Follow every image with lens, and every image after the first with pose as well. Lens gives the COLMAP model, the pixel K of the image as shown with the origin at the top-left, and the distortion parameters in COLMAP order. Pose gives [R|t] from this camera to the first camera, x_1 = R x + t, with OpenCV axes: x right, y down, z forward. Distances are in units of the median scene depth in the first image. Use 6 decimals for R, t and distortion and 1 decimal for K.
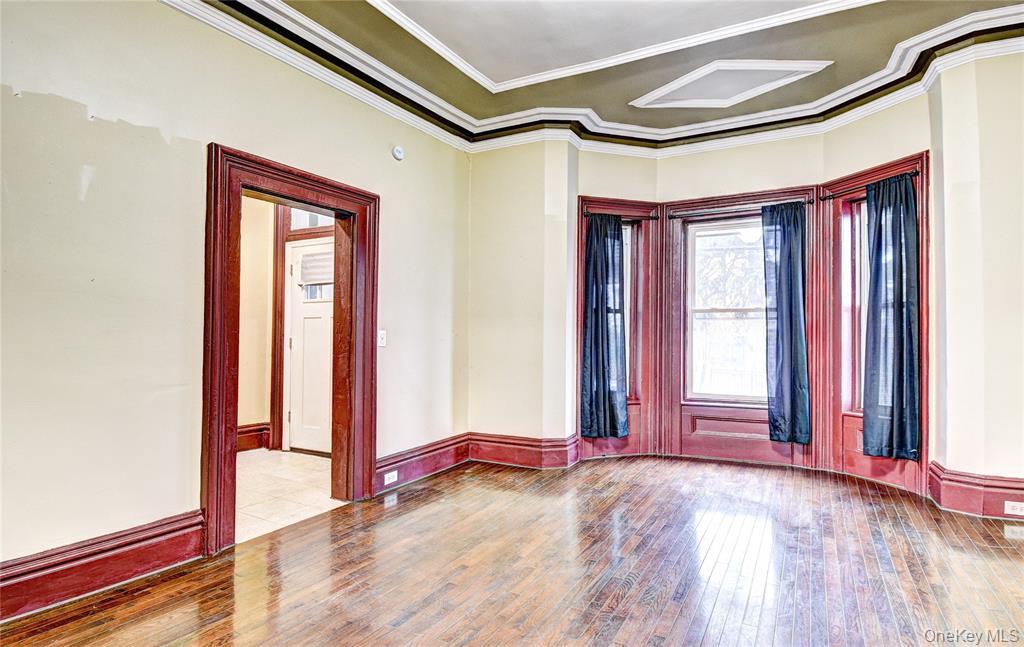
lens RADIAL K [[522.6, 0, 524.1], [0, 522.6, 335.1], [0, 0, 1]] dist [0.043643, -0.035814]
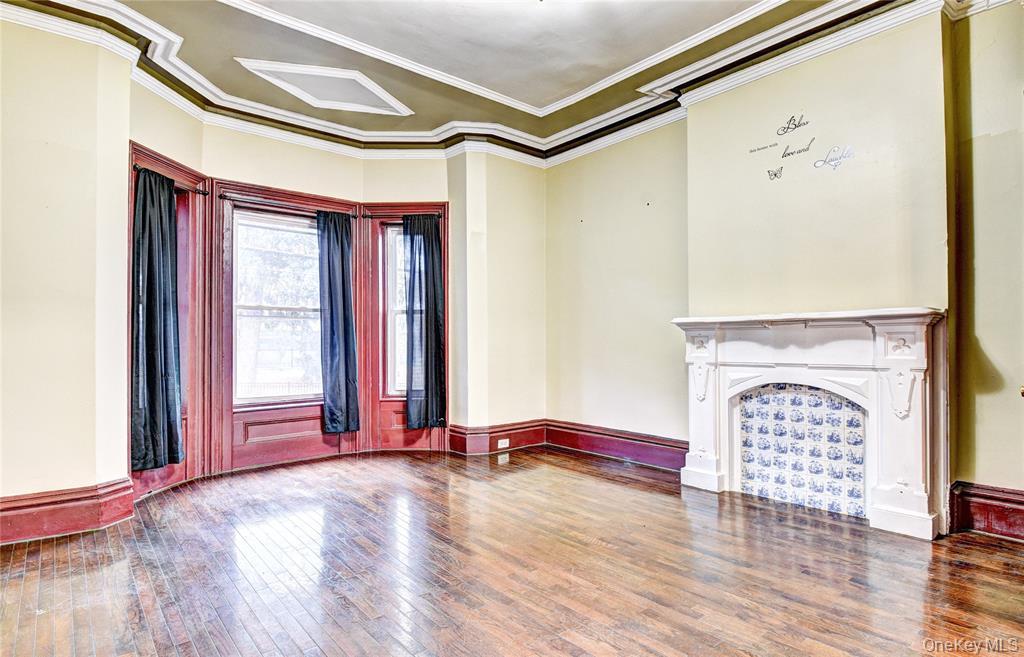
lens RADIAL K [[560.4, 0, 512.4], [0, 560.4, 343.6], [0, 0, 1]] dist [0.031667, -0.034465]
pose [[0.381304, -0.007441, 0.924420, -0.441008], [-0.002064, 0.999958, 0.008900, 0.007479], [-0.924447, -0.005302, 0.381273, 0.228730]]
